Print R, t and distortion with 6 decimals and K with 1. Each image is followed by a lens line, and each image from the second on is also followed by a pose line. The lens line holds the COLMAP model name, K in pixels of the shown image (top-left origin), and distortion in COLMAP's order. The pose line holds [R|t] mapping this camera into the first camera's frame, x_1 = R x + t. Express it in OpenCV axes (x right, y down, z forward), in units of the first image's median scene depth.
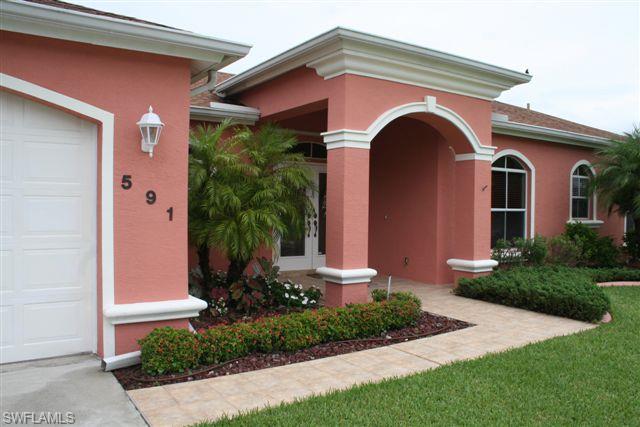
lens RADIAL K [[528.0, 0, 320.0], [0, 528.0, 213.5], [0, 0, 1]] dist [-0.172708, 0.161397]
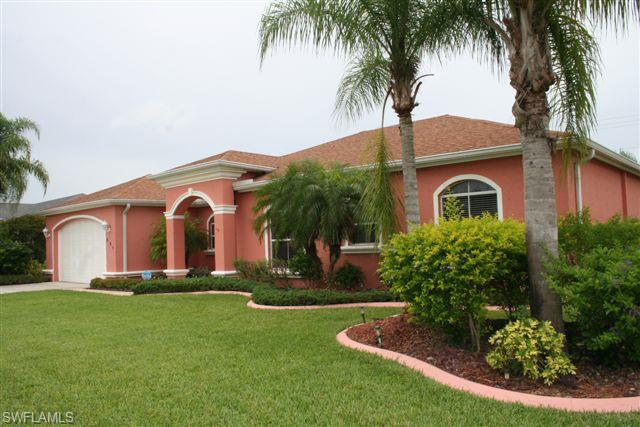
lens RADIAL K [[528.0, 0, 320.0], [0, 528.0, 213.5], [0, 0, 1]] dist [-0.172708, 0.161397]
pose [[0.218130, -0.054386, -0.974403, 2.307455], [0.037276, 0.998182, -0.047369, -0.012385], [0.975208, -0.025989, 0.219760, 1.050264]]
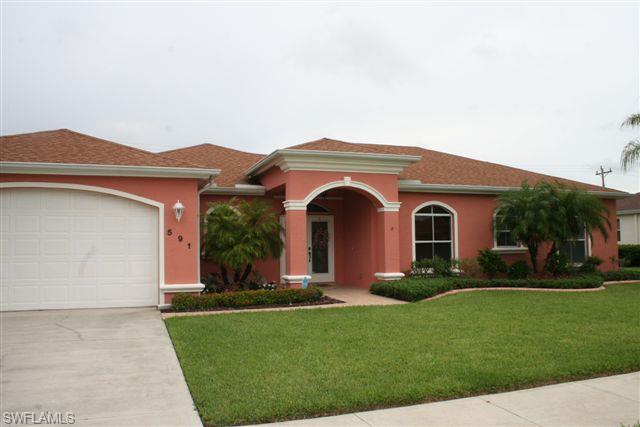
lens RADIAL K [[528.0, 0, 320.0], [0, 528.0, 213.5], [0, 0, 1]] dist [-0.172708, 0.161397]
pose [[0.969680, -0.037297, -0.241515, 0.548071], [0.018524, 0.996659, -0.079541, 0.035115], [0.243674, 0.072656, 0.967132, -0.718781]]
